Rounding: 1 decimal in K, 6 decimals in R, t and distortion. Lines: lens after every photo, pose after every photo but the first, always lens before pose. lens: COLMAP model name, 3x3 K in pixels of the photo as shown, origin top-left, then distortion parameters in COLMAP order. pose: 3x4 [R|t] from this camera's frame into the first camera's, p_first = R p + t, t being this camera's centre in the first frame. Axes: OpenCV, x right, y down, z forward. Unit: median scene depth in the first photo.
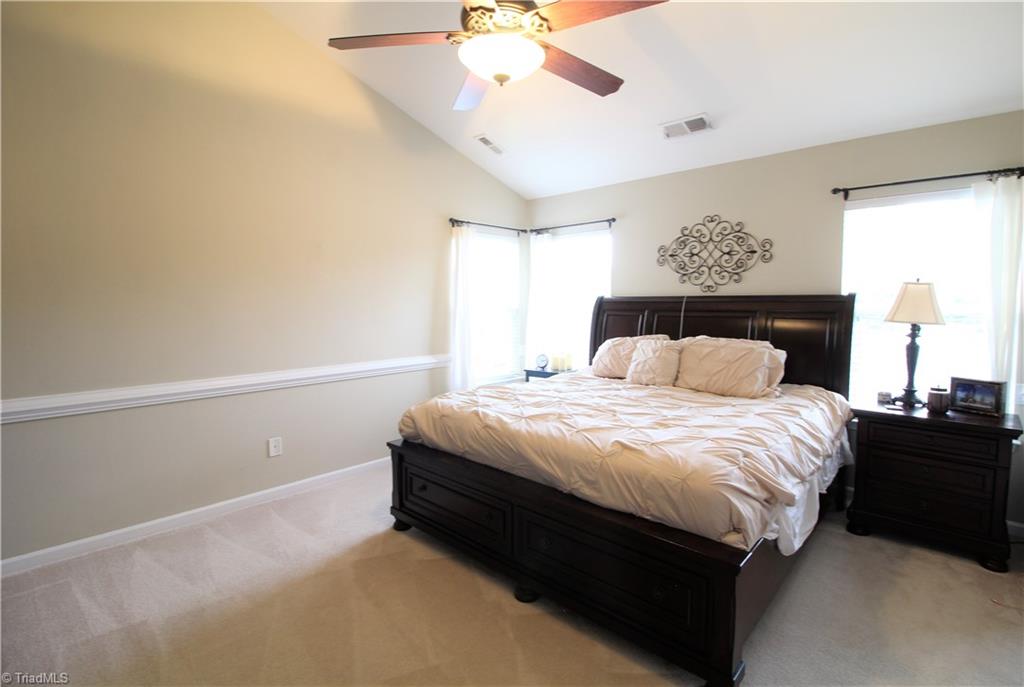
lens RADIAL K [[475.0, 0, 502.7], [0, 475.0, 340.0], [0, 0, 1]] dist [-0.003397, -0.010488]
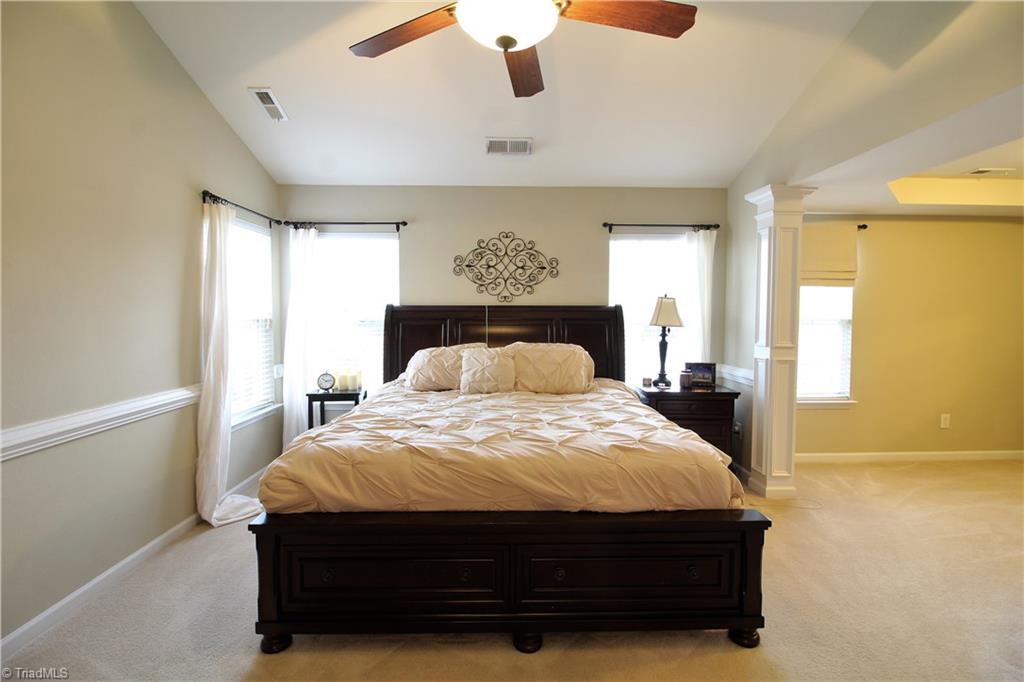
lens RADIAL K [[475.0, 0, 508.5], [0, 475.0, 341.8], [0, 0, 1]] dist [-0.003397, -0.010488]
pose [[0.720545, -0.037789, 0.692378, -0.356550], [0.052172, 0.998638, 0.000210, -0.011365], [-0.691443, 0.035971, 0.721535, 0.241114]]
